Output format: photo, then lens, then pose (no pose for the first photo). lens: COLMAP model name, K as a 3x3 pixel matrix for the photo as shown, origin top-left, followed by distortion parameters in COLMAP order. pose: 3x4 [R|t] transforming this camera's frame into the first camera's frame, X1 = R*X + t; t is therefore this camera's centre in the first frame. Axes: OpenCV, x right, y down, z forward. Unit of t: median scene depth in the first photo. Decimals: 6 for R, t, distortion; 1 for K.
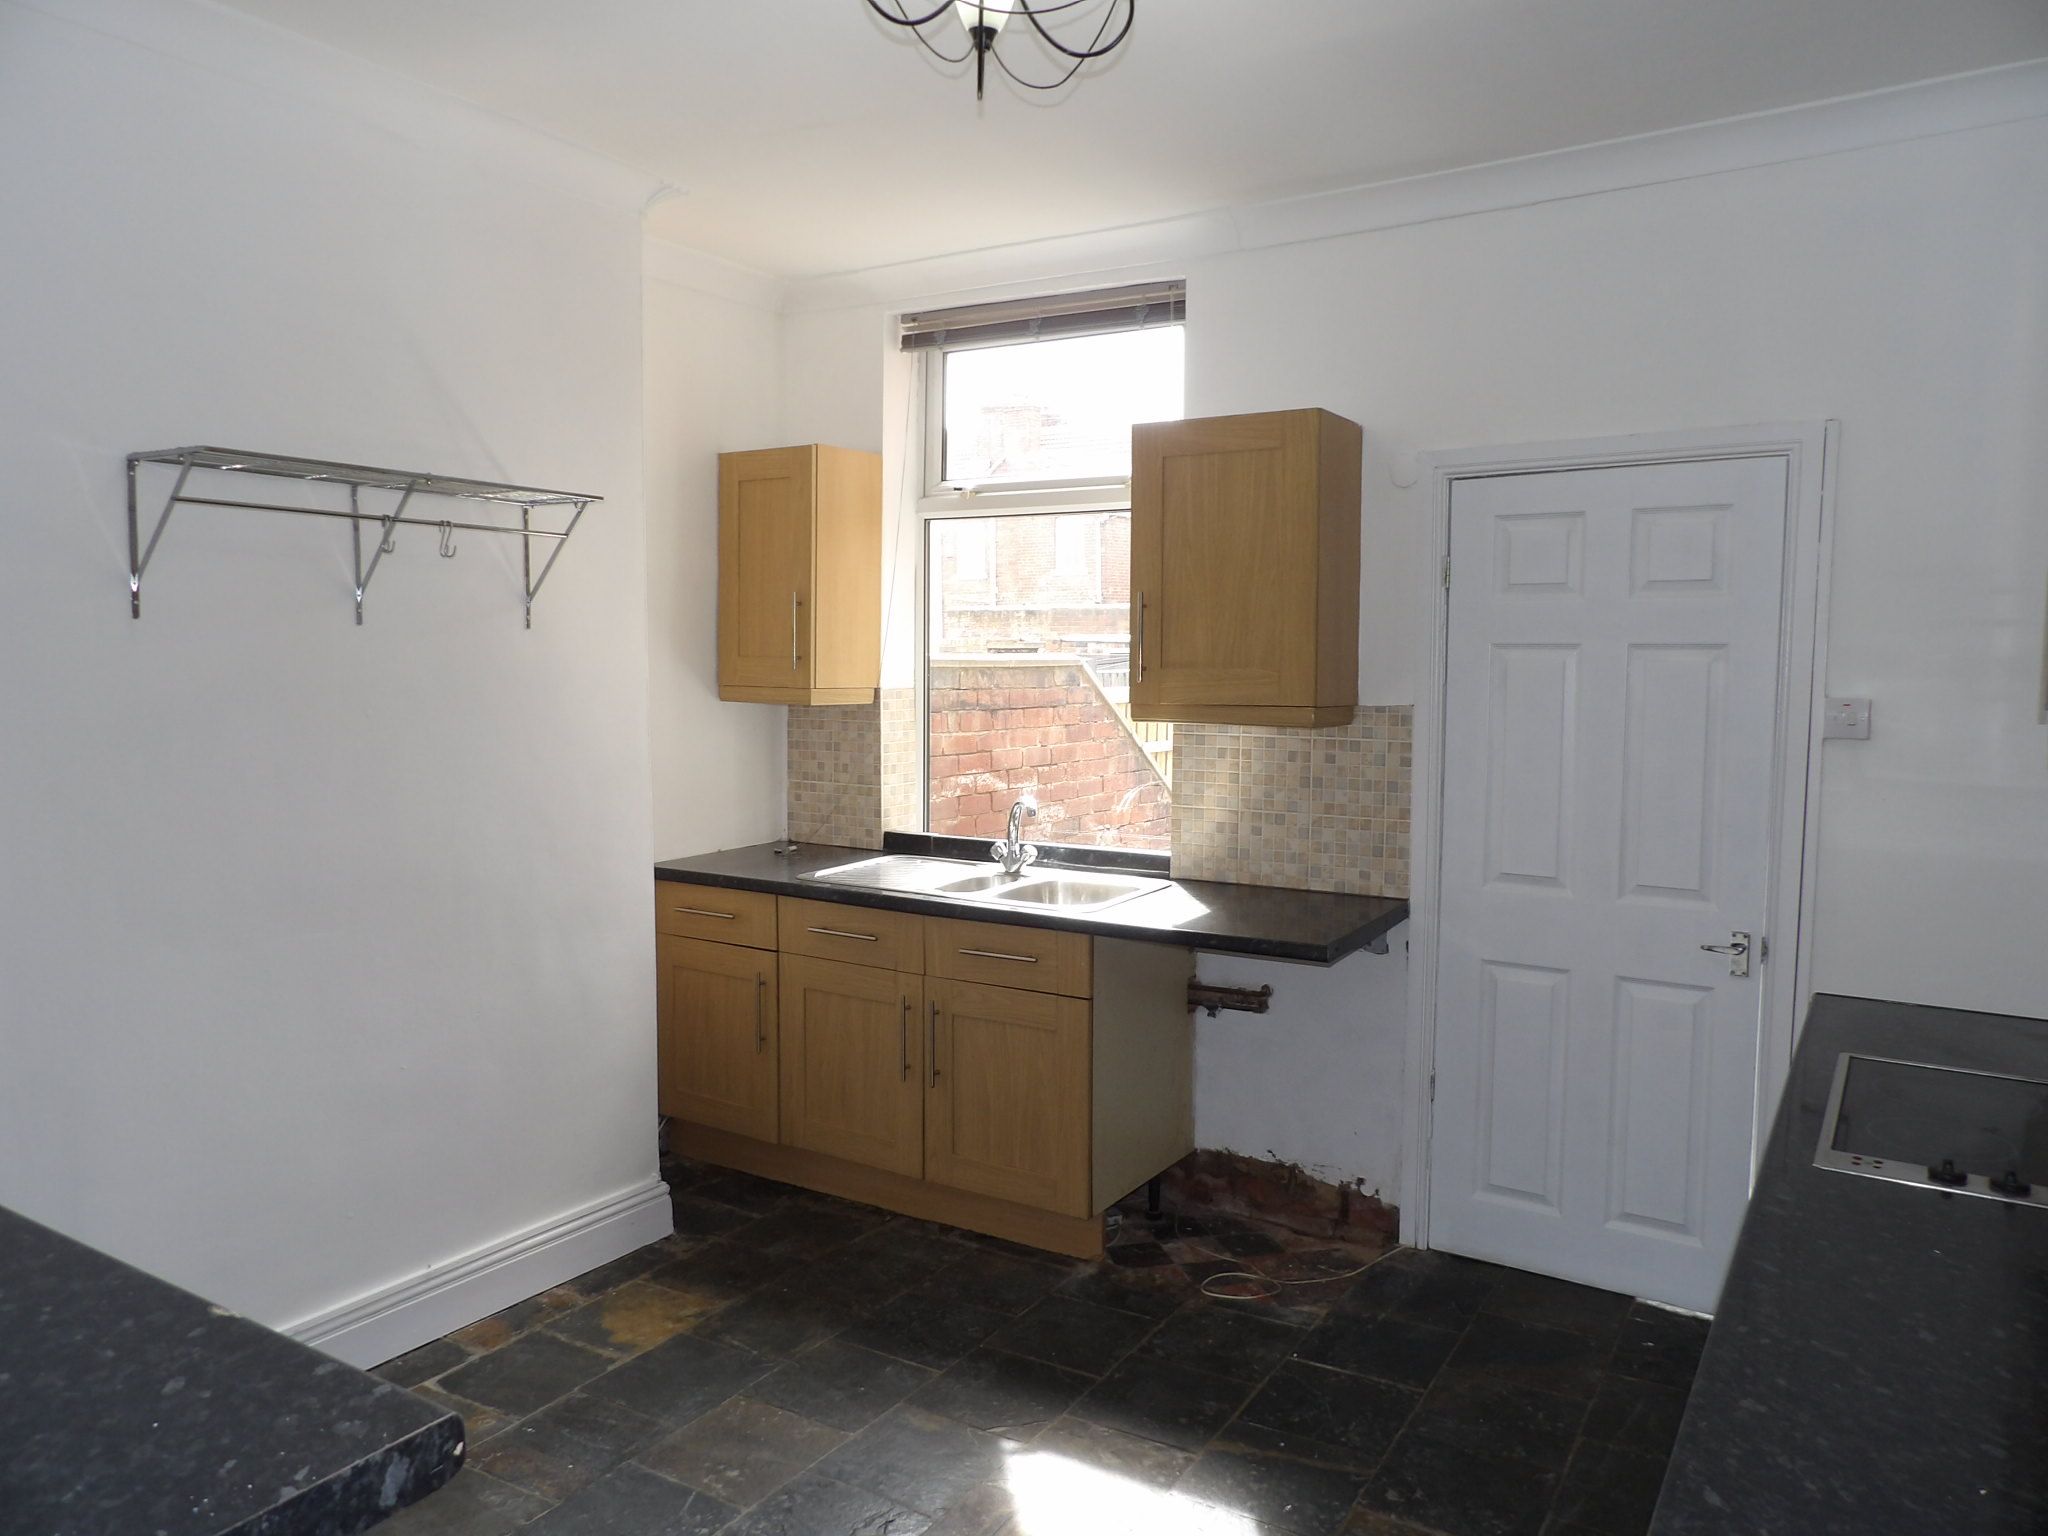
lens RADIAL K [[1475.0, 0, 1022.9], [0, 1475.0, 759.2], [0, 0, 1]] dist [-0.009539, 0.022178]
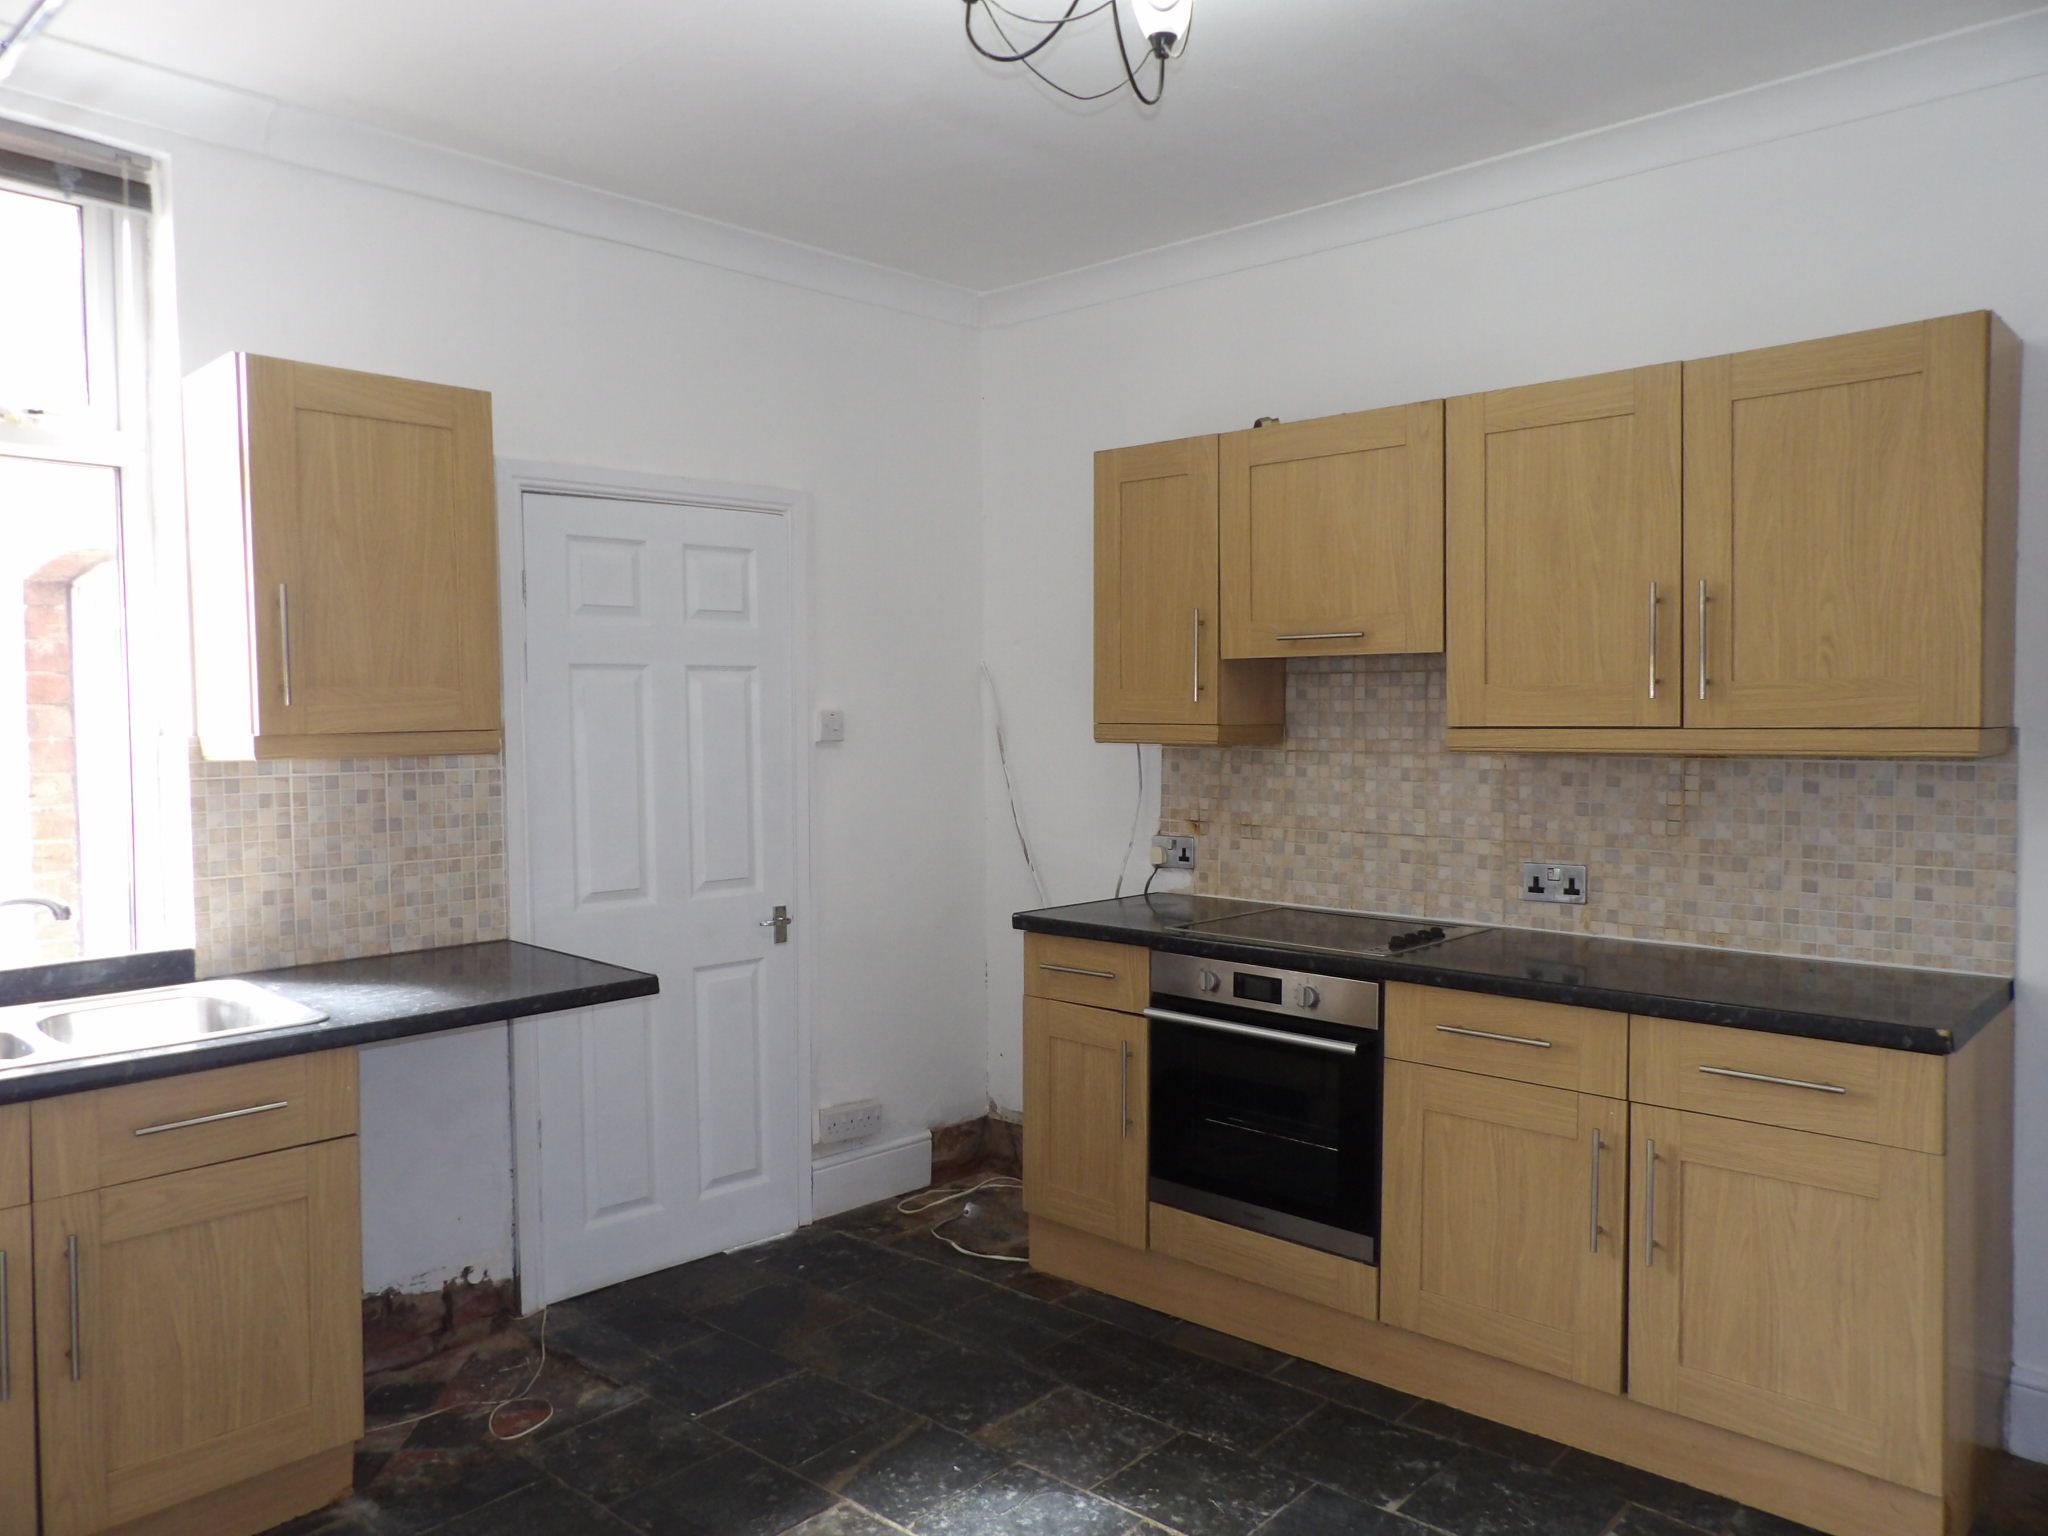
lens RADIAL K [[1475.0, 0, 1022.9], [0, 1475.0, 759.2], [0, 0, 1]] dist [-0.009539, 0.022178]
pose [[0.199594, -0.040407, 0.979045, -0.561465], [0.079729, 0.996506, 0.024874, -0.014015], [-0.976630, 0.073093, 0.202119, 0.480395]]
